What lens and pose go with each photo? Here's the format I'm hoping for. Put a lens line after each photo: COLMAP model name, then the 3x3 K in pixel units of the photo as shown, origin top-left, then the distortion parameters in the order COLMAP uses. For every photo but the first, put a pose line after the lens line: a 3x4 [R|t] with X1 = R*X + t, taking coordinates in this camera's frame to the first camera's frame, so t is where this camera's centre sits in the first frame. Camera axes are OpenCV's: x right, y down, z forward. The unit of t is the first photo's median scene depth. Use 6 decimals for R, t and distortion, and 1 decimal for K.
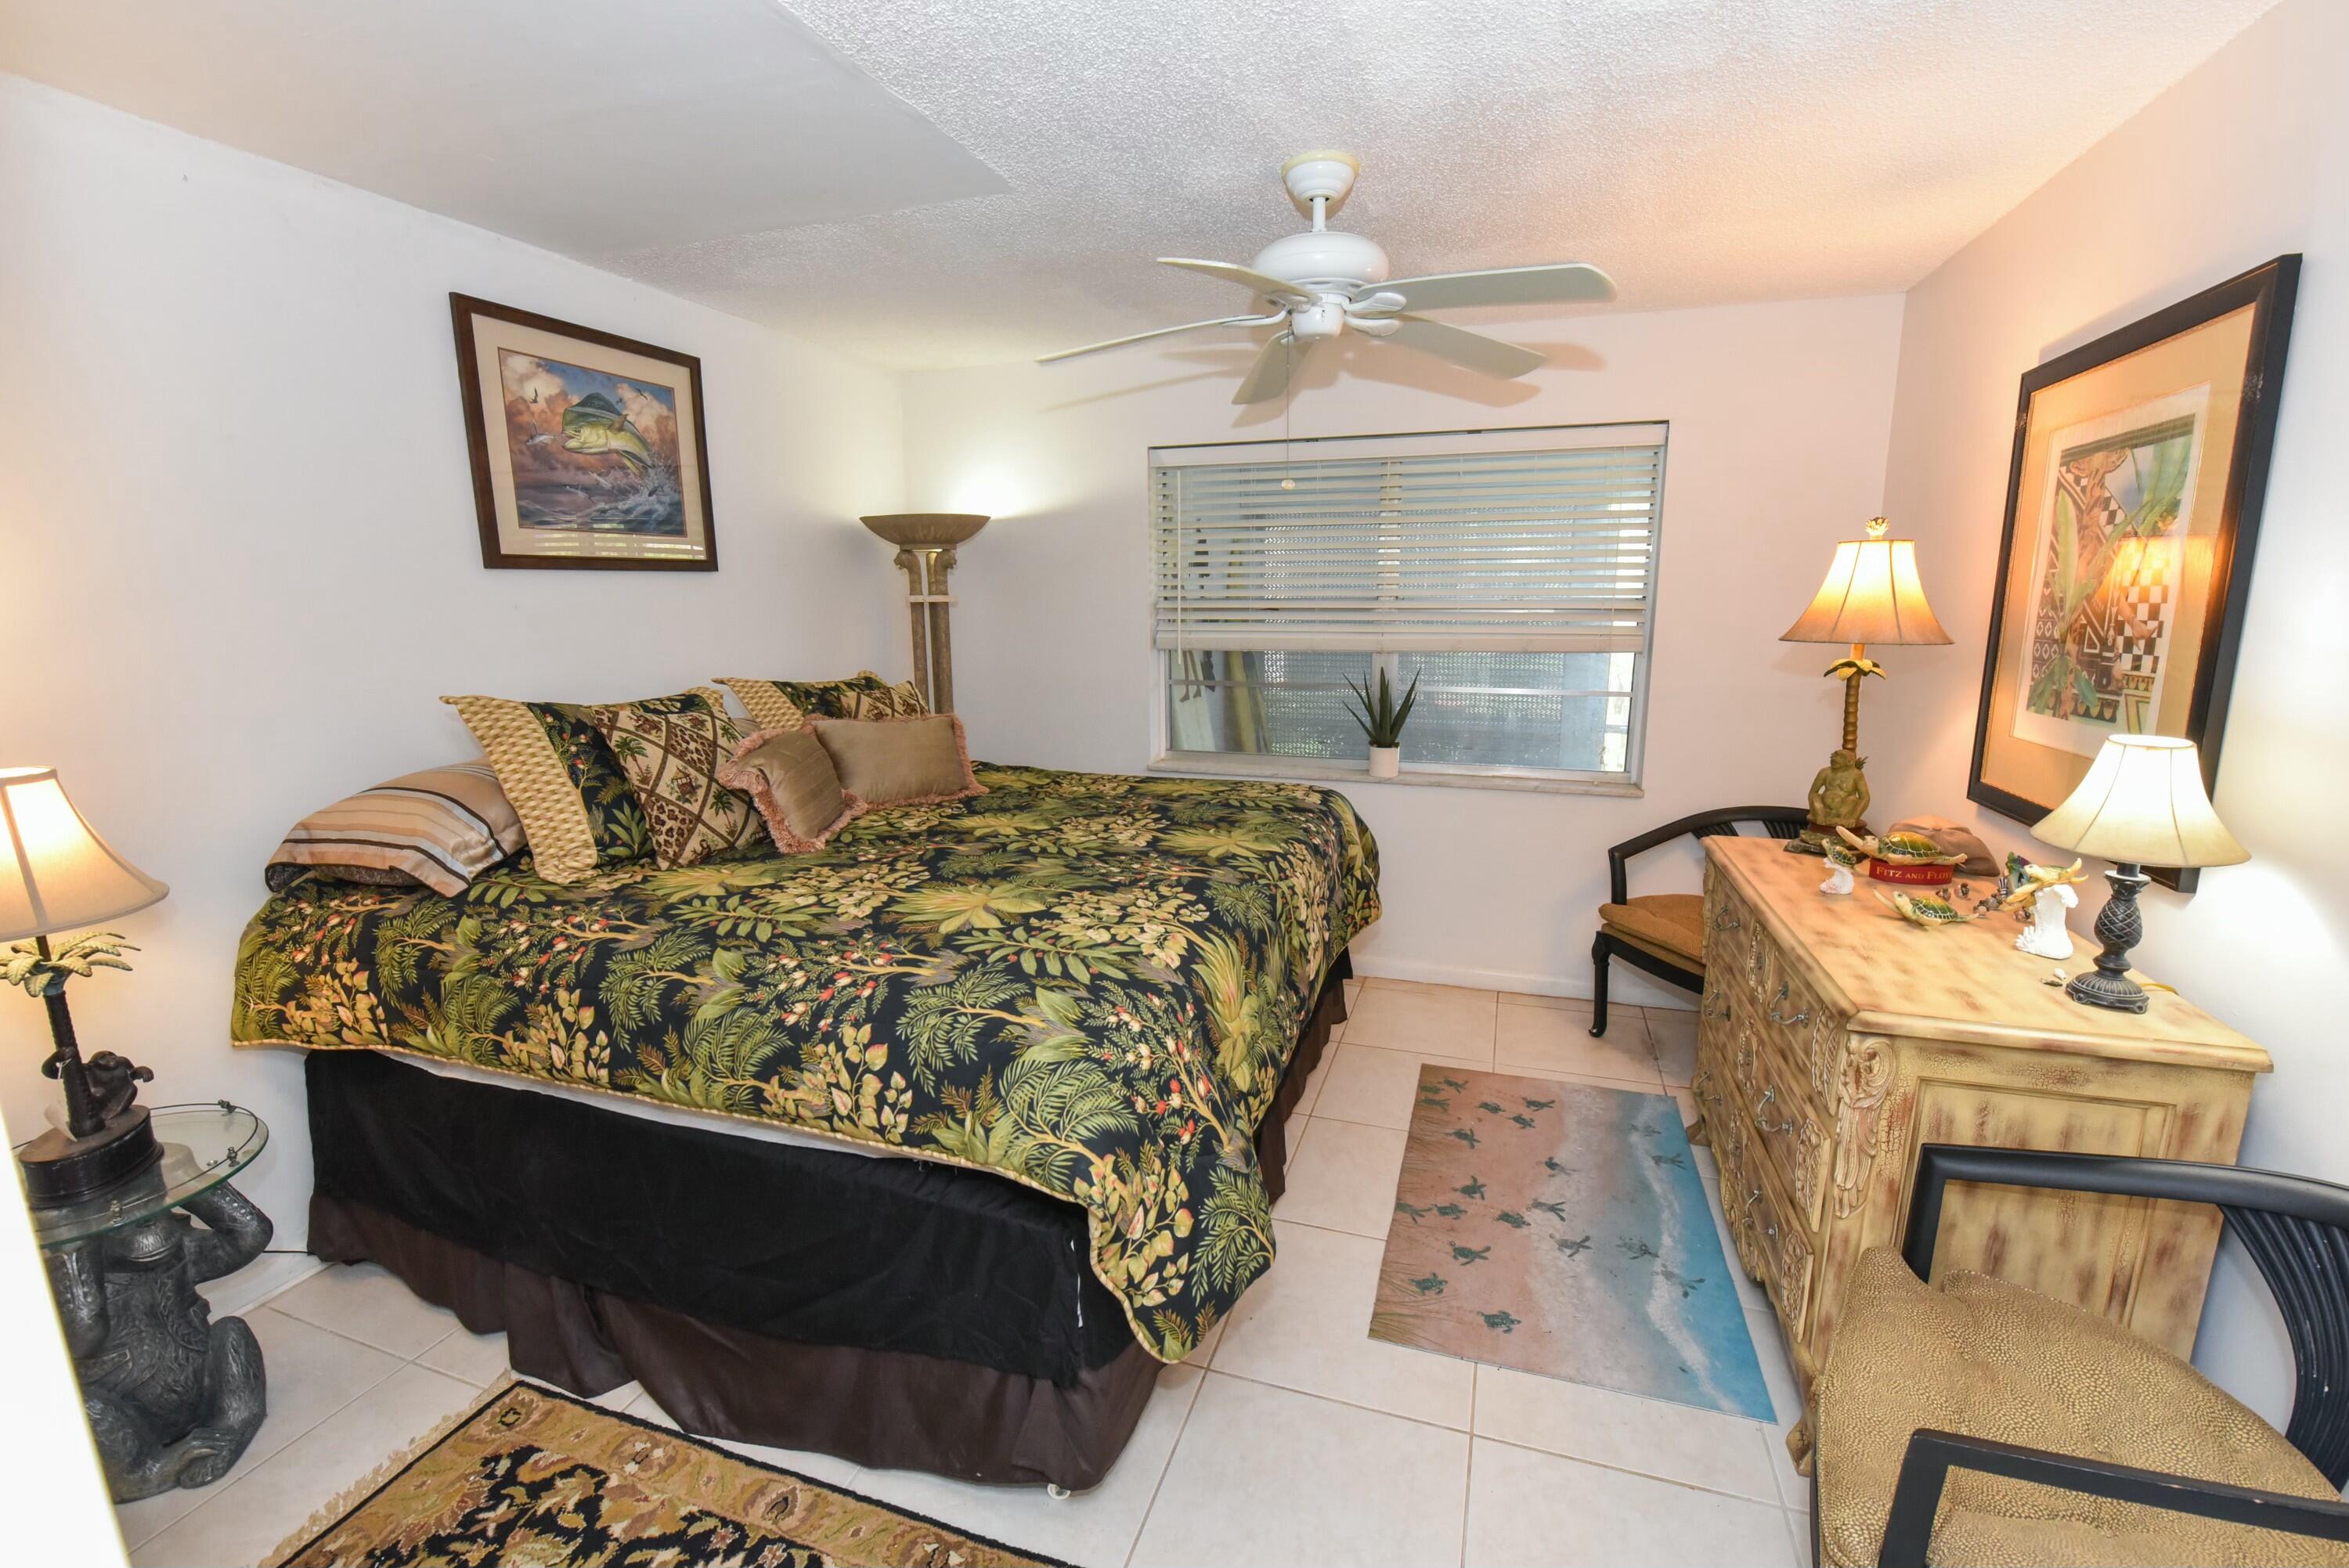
lens RADIAL K [[984.5, 0, 1174.5], [0, 984.5, 784.0], [0, 0, 1]] dist [-0.013203, -0.000456]
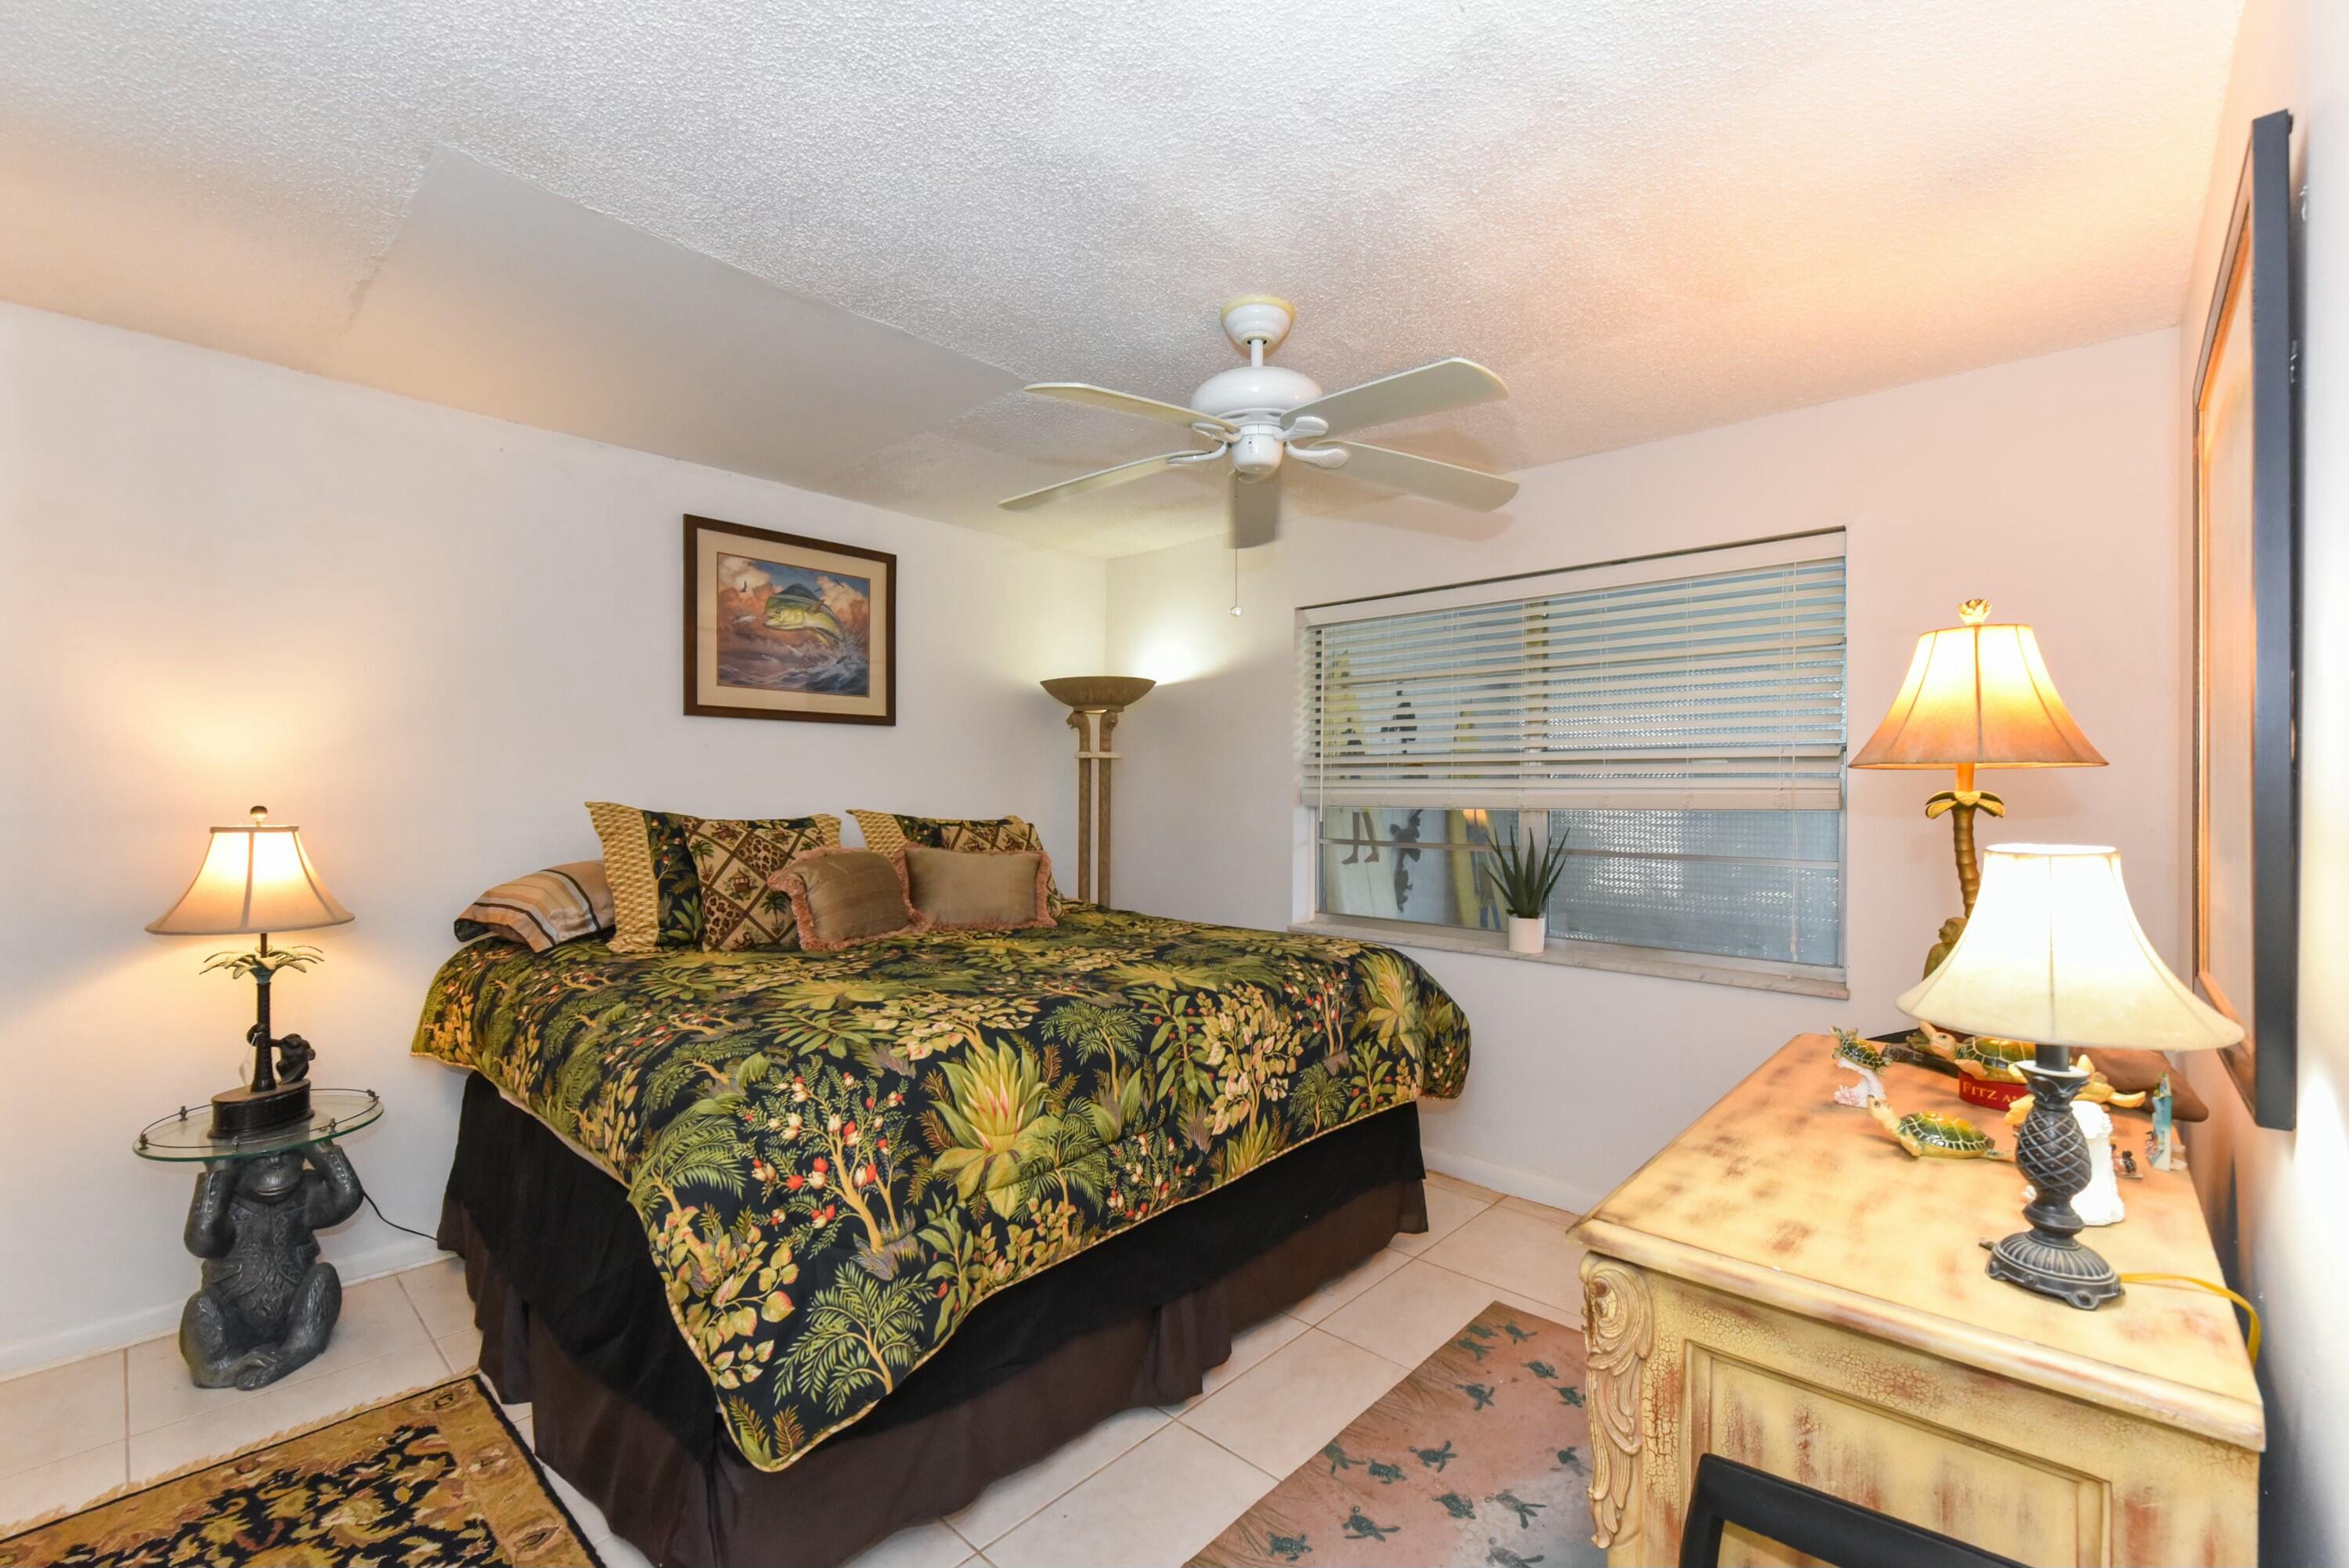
lens RADIAL K [[995.6, 0, 1182.2], [0, 995.6, 795.1], [0, 0, 1]] dist [0.002444, -0.000026]
pose [[0.913524, 0.012317, -0.406599, 0.499907], [-0.088435, 0.981648, -0.168956, 0.053912], [0.397056, 0.190303, 0.897848, 0.118197]]
